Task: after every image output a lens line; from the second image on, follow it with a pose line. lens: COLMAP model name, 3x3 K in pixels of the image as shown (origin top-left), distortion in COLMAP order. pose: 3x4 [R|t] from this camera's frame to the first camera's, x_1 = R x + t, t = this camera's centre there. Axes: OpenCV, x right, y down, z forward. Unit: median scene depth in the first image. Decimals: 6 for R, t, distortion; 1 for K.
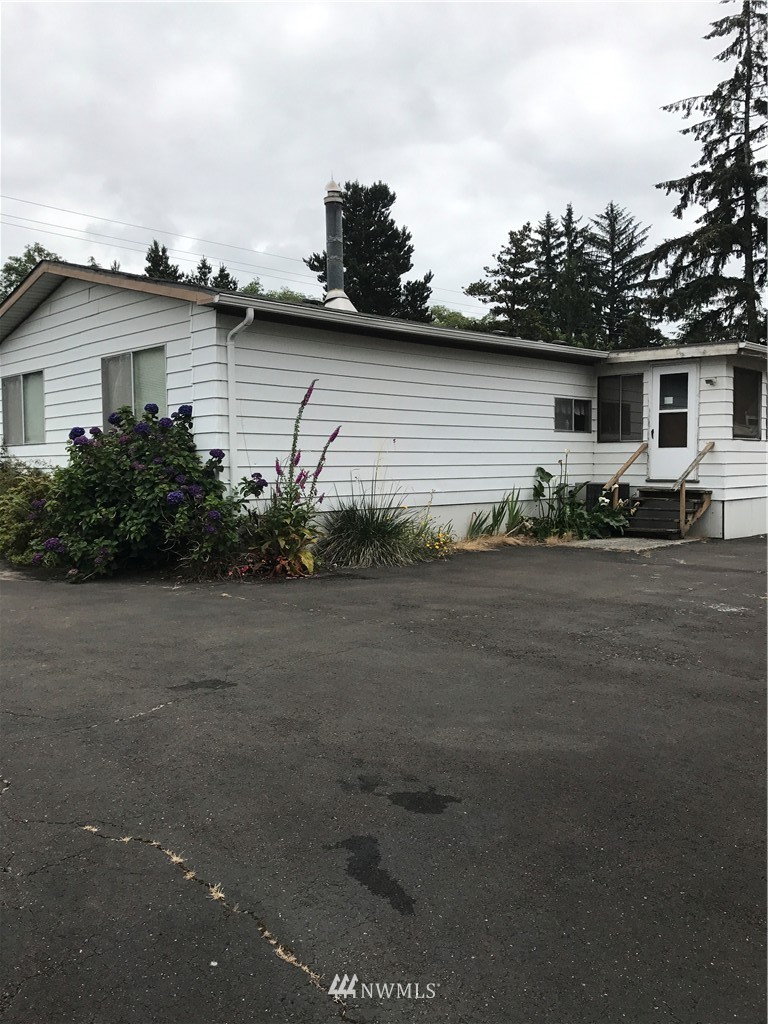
lens RADIAL K [[845.2, 0, 382.6], [0, 845.2, 512.7], [0, 0, 1]] dist [0.036240, -0.044565]
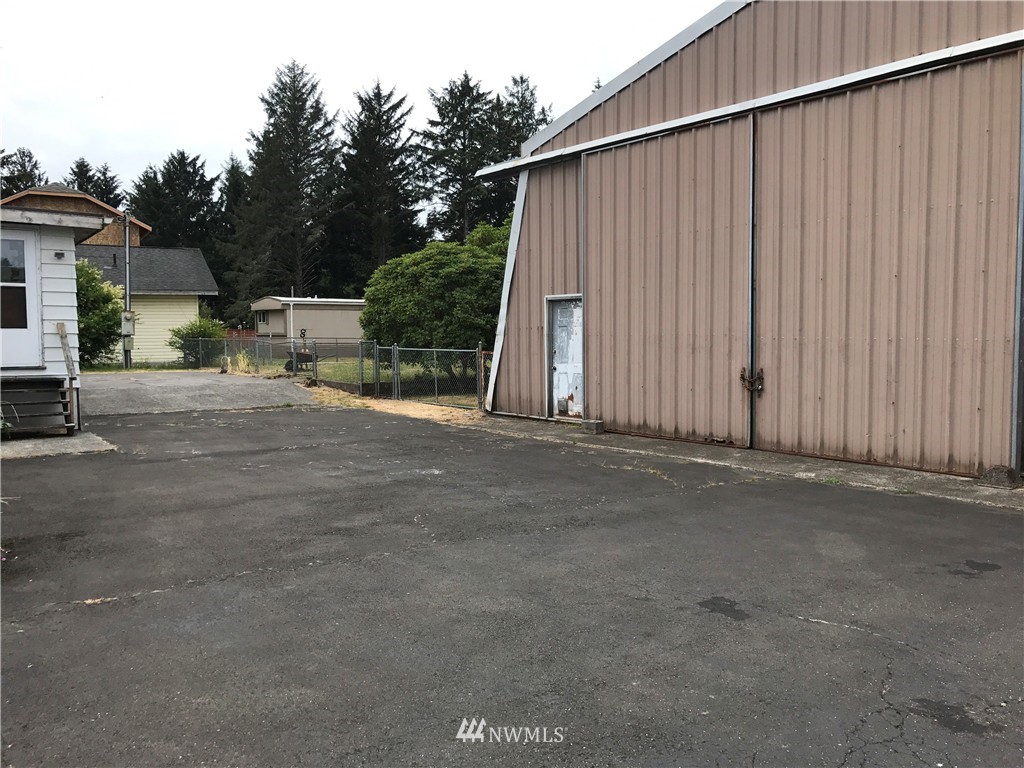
lens RADIAL K [[845.2, 0, 509.5], [0, 845.2, 382.0], [0, 0, 1]] dist [0.036240, -0.044565]
pose [[0.174749, -0.049318, 0.983377, -1.218542], [0.059519, 0.997447, 0.039447, -0.086632], [-0.982812, 0.051636, 0.177238, 1.152698]]
